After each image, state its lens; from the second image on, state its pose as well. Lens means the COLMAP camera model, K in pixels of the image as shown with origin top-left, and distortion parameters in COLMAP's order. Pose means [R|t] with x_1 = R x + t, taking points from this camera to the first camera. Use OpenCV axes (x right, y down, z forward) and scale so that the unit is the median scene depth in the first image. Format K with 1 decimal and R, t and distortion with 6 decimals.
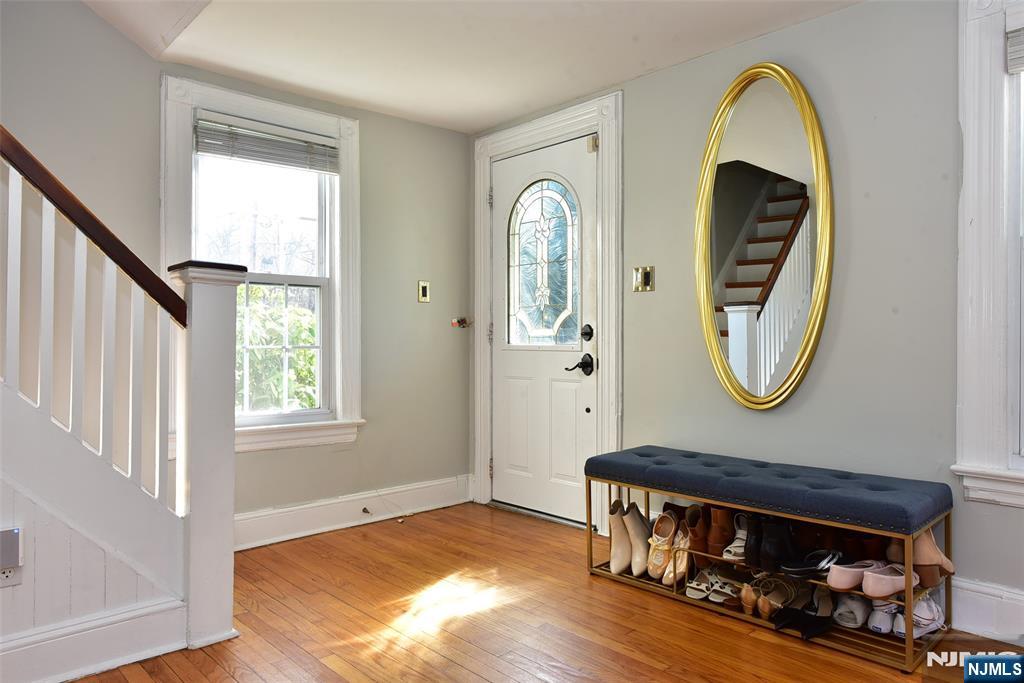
lens RADIAL K [[678.9, 0, 531.8], [0, 678.9, 330.1], [0, 0, 1]] dist [-0.008738, -0.003242]
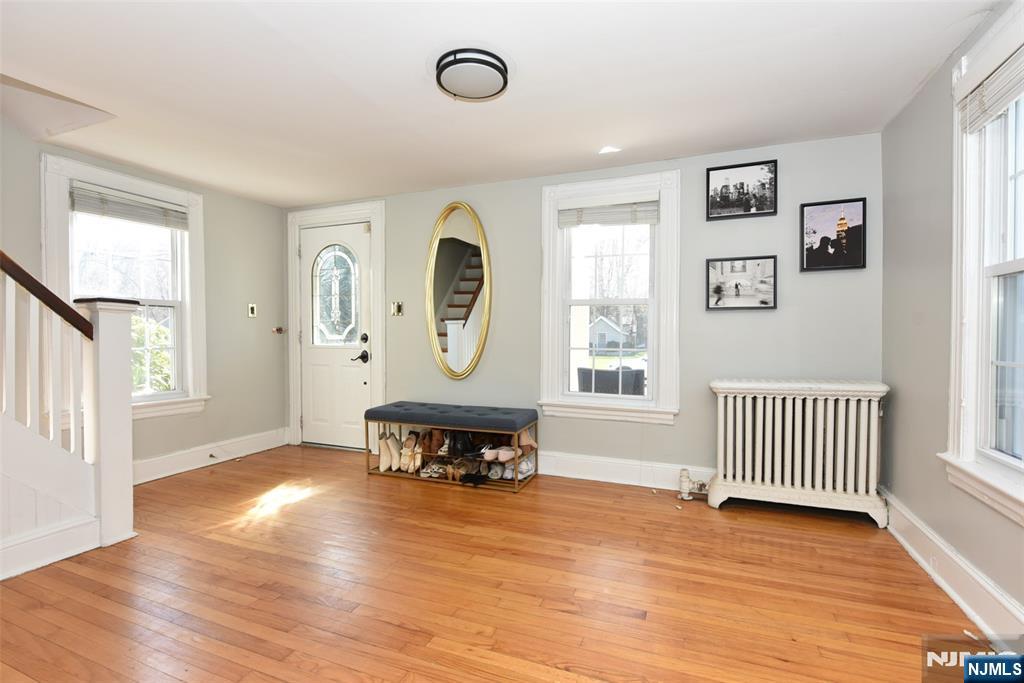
lens RADIAL K [[478.2, 0, 512.0], [0, 478.2, 341.5], [0, 0, 1]] dist [-0.001924, -0.000549]
pose [[0.924239, -0.009661, 0.381693, -0.041886], [-0.003642, 0.999411, 0.034115, -0.036079], [-0.381798, -0.032921, 0.923659, -0.306929]]
